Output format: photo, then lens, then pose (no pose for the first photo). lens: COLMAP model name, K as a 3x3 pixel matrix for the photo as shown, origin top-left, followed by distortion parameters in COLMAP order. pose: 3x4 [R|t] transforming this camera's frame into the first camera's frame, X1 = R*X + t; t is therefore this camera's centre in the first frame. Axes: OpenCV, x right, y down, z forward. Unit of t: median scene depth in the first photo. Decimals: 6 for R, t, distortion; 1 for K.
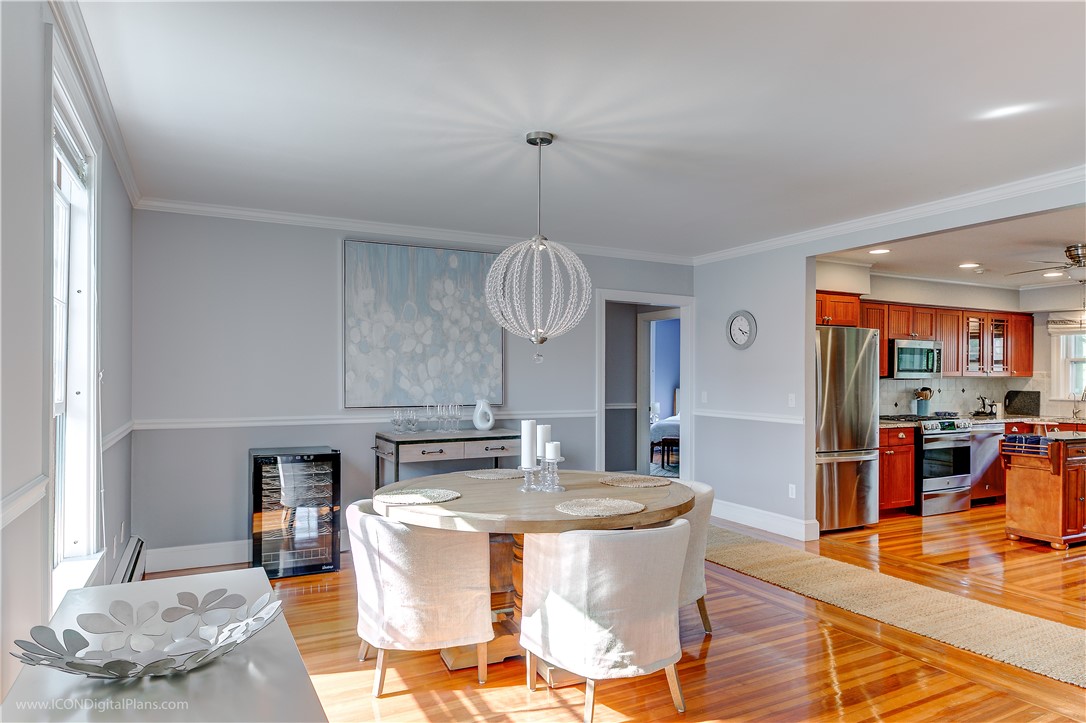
lens RADIAL K [[647.3, 0, 541.8], [0, 647.3, 377.2], [0, 0, 1]] dist [0.001519, 0.000492]
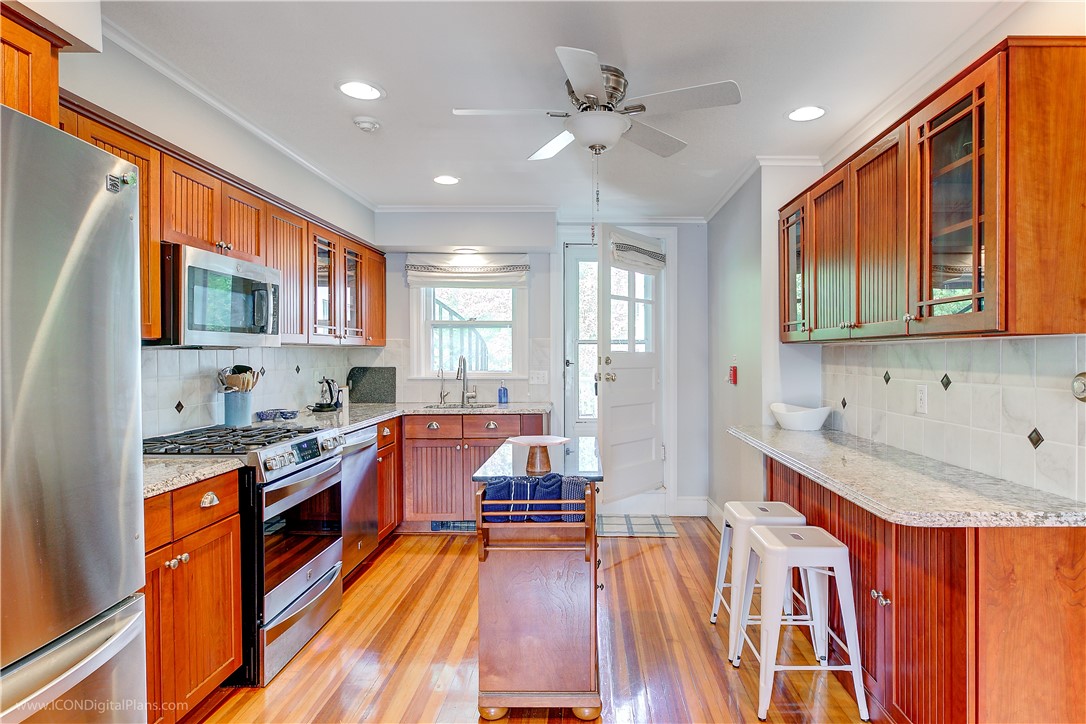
lens RADIAL K [[530.6, 0, 543.0], [0, 530.6, 362.0], [0, 0, 1]] dist [-0.001186, -0.000079]
pose [[0.413015, -0.017681, 0.910553, 0.331982], [-0.000593, 0.999806, 0.019683, 0.005134], [-0.910724, -0.008669, 0.412924, 0.646583]]
